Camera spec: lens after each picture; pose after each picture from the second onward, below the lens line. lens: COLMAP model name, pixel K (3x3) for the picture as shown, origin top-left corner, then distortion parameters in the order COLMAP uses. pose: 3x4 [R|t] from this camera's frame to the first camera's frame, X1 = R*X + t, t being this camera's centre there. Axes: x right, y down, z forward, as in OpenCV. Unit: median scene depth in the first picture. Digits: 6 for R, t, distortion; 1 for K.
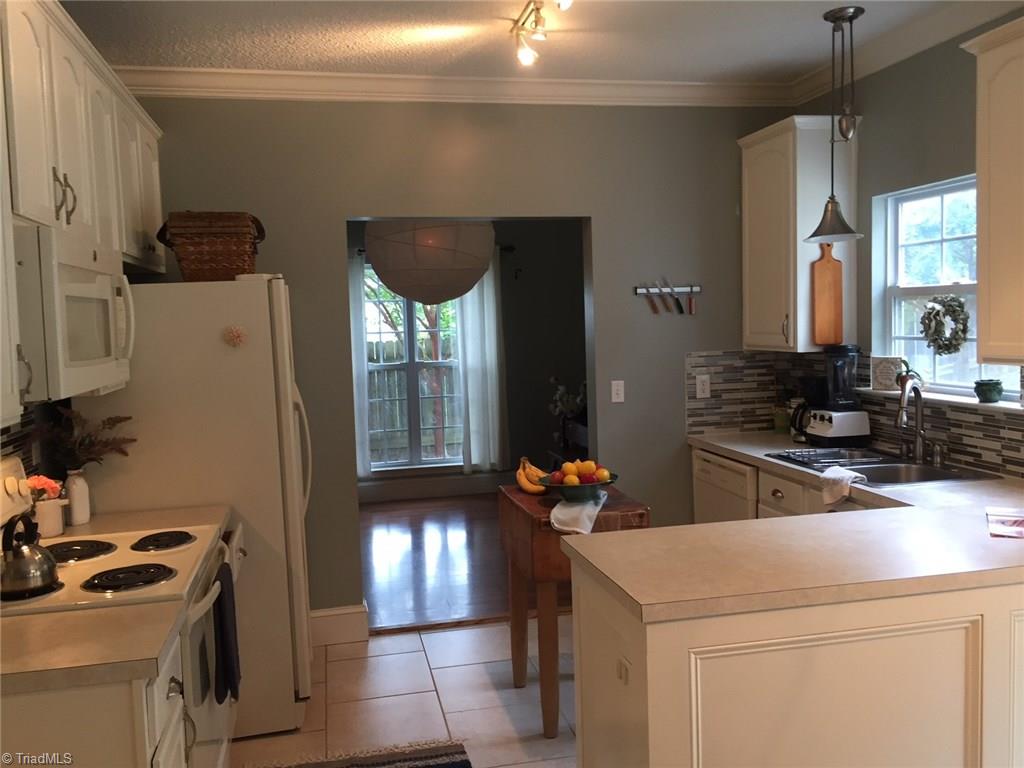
lens RADIAL K [[884.4, 0, 510.3], [0, 884.4, 384.4], [0, 0, 1]] dist [0.055423, -0.040294]
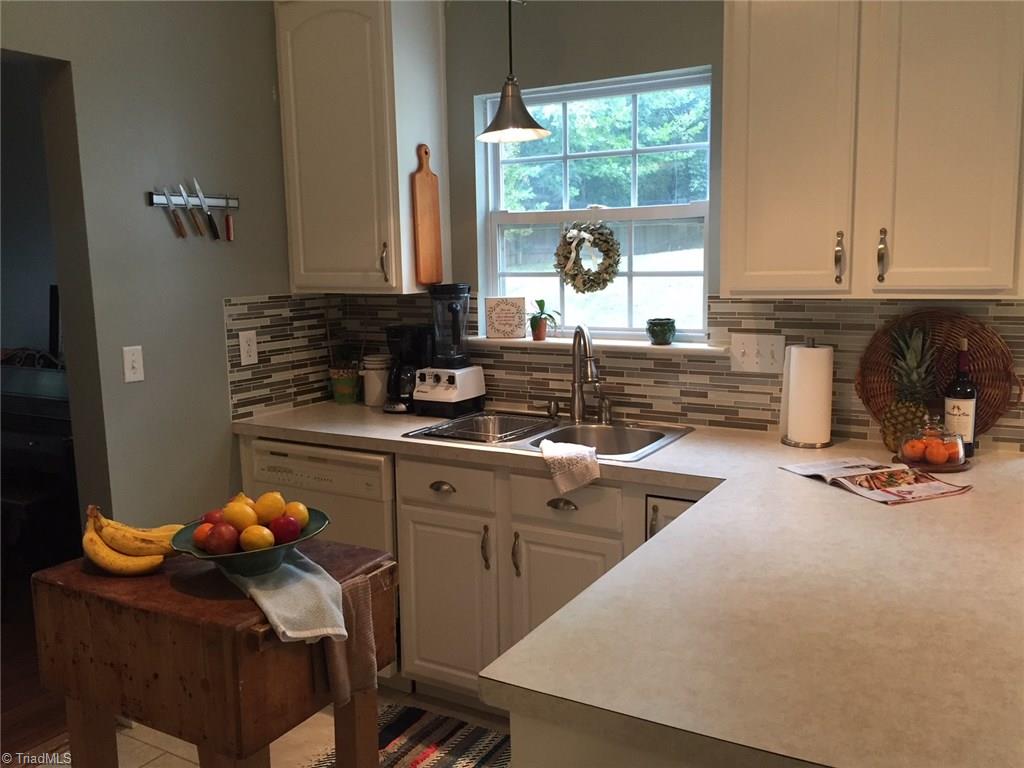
lens RADIAL K [[884.4, 0, 513.0], [0, 884.4, 380.5], [0, 0, 1]] dist [0.055423, -0.040294]
pose [[0.672721, -0.086321, 0.734844, -0.169957], [0.051967, 0.996231, 0.069452, -0.010570], [-0.738069, -0.008535, 0.674671, 0.428476]]
